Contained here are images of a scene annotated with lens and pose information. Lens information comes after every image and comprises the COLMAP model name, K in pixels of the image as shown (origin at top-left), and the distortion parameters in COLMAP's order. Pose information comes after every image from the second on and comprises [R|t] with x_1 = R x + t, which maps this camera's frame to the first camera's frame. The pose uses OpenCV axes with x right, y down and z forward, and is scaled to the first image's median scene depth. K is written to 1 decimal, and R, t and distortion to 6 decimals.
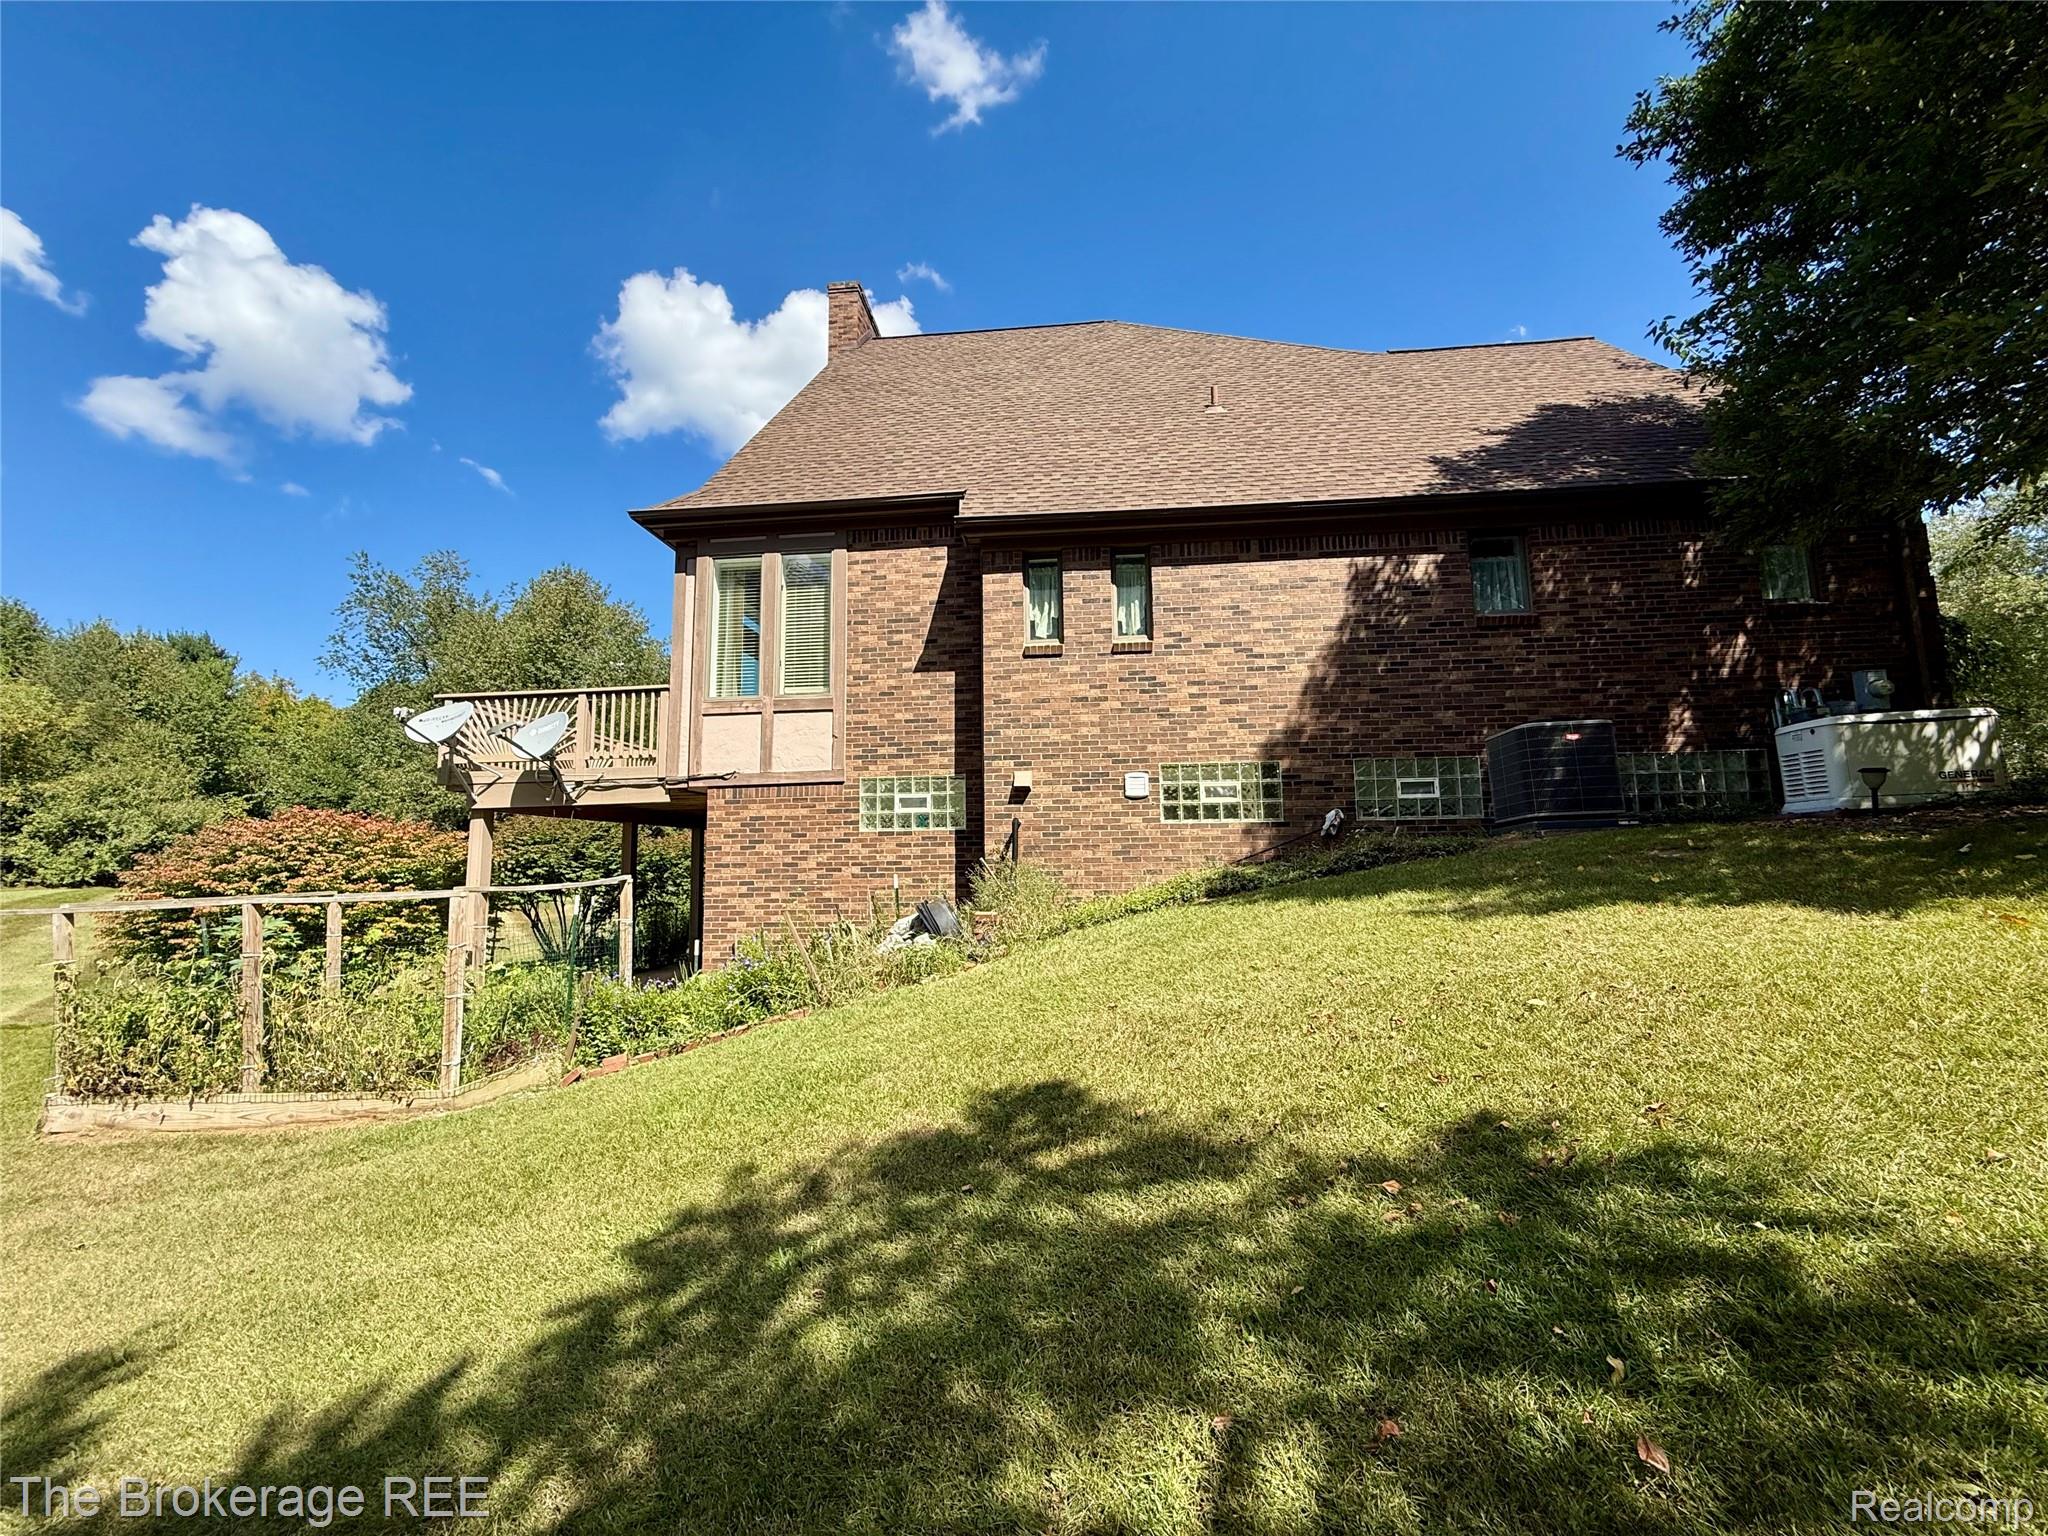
lens RADIAL K [[820.2, 0, 1020.7], [0, 820.2, 762.5], [0, 0, 1]] dist [-0.000302, -0.000014]
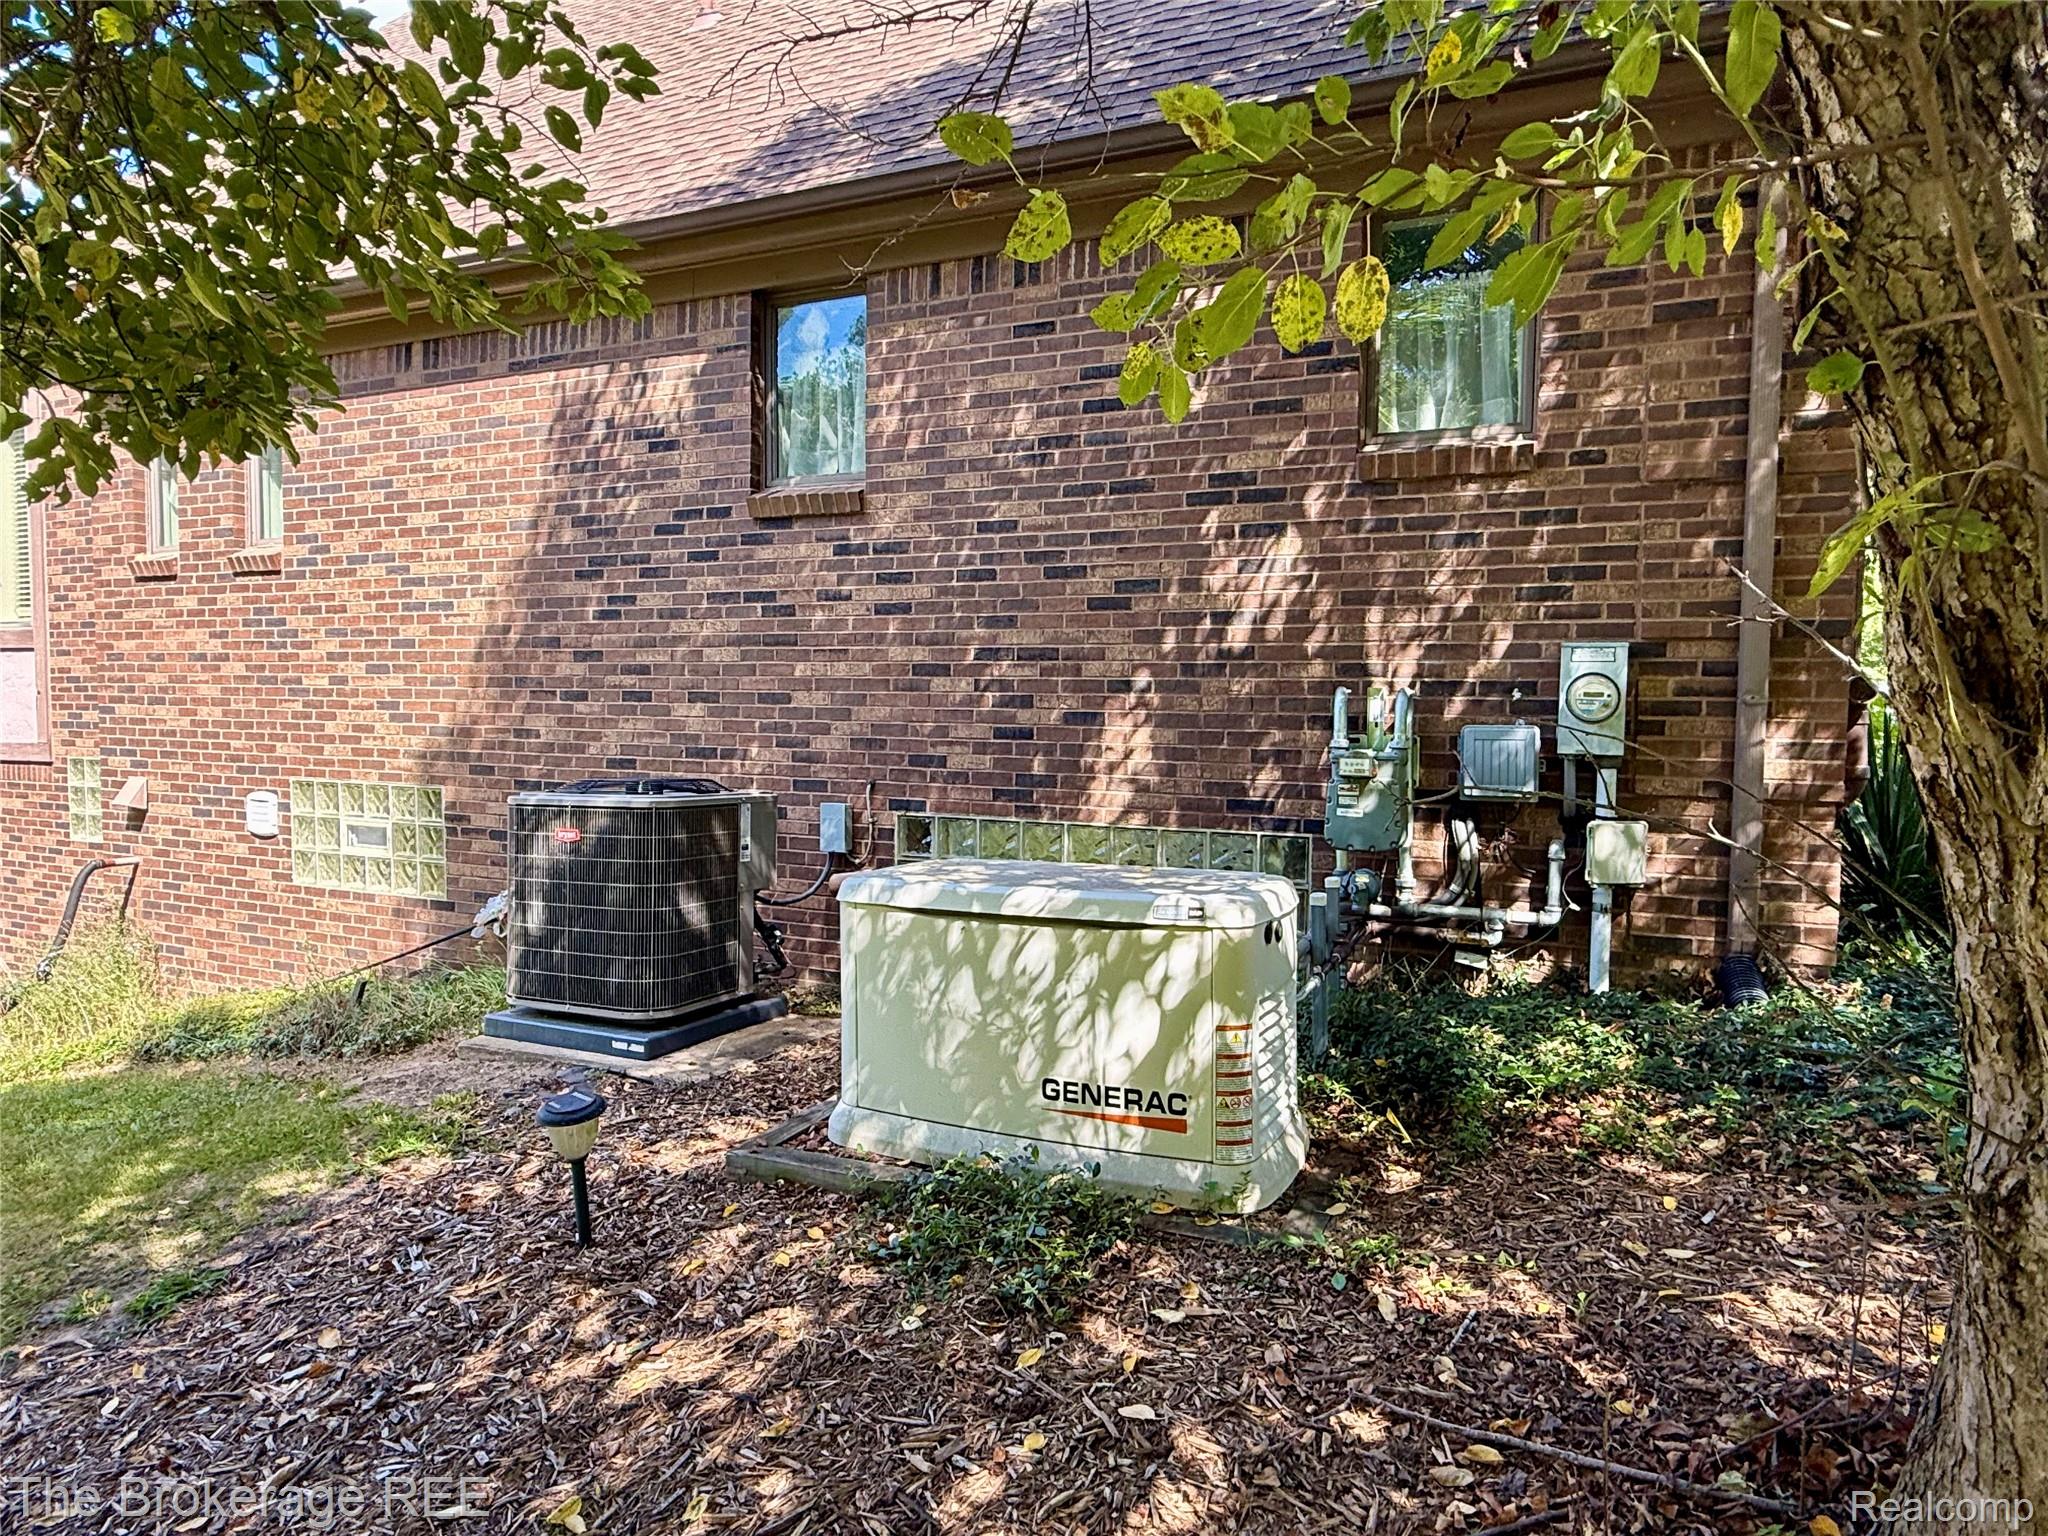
lens RADIAL K [[1190.2, 0, 1022.8], [0, 1190.2, 764.2], [0, 0, 1]] dist [-0.001816, 0.000503]
pose [[0.949730, 0.041098, -0.310361, 0.922181], [0.014972, 0.984249, 0.176151, -0.147906], [0.312712, -0.171943, 0.934156, 0.411504]]
